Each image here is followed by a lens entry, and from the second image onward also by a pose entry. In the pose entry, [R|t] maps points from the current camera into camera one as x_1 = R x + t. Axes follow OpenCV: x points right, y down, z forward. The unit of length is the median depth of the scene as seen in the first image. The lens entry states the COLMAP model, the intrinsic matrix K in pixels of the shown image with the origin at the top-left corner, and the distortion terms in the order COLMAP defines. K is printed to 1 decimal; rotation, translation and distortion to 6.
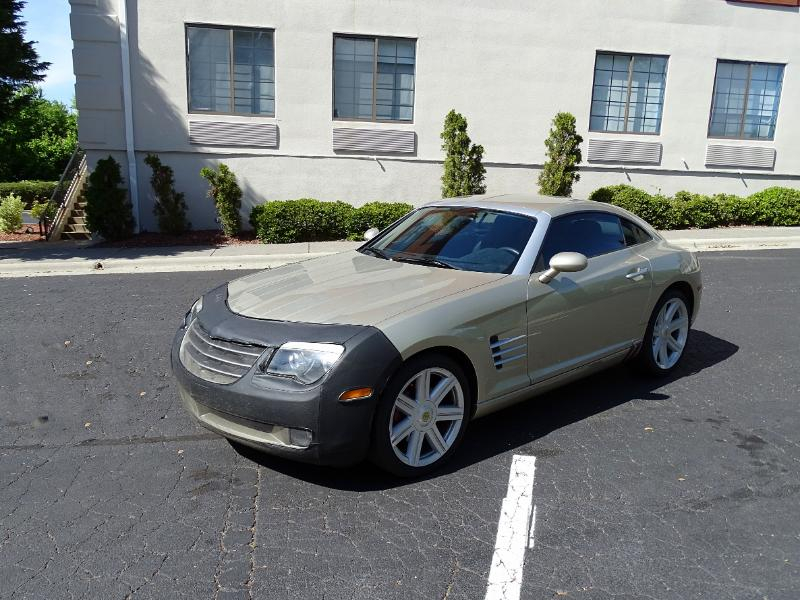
lens RADIAL K [[644.2, 0, 408.2], [0, 644.2, 307.5], [0, 0, 1]] dist [0.019249, 0.005828]
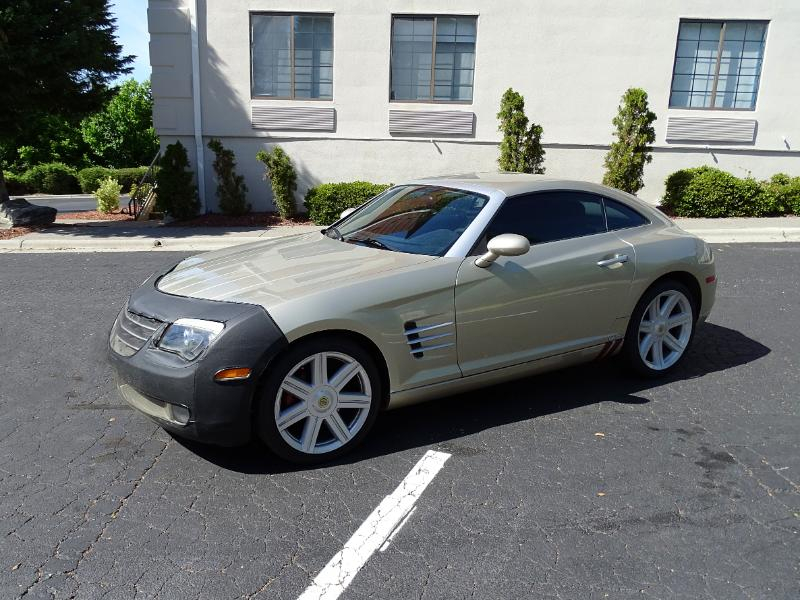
lens RADIAL K [[644.2, 0, 394.7], [0, 644.2, 297.7], [0, 0, 1]] dist [0.019249, 0.005828]
pose [[0.979075, 0.038208, -0.199881, 0.108140], [-0.037033, 0.999268, 0.009612, 0.000389], [0.200102, -0.002008, 0.979773, 0.029316]]
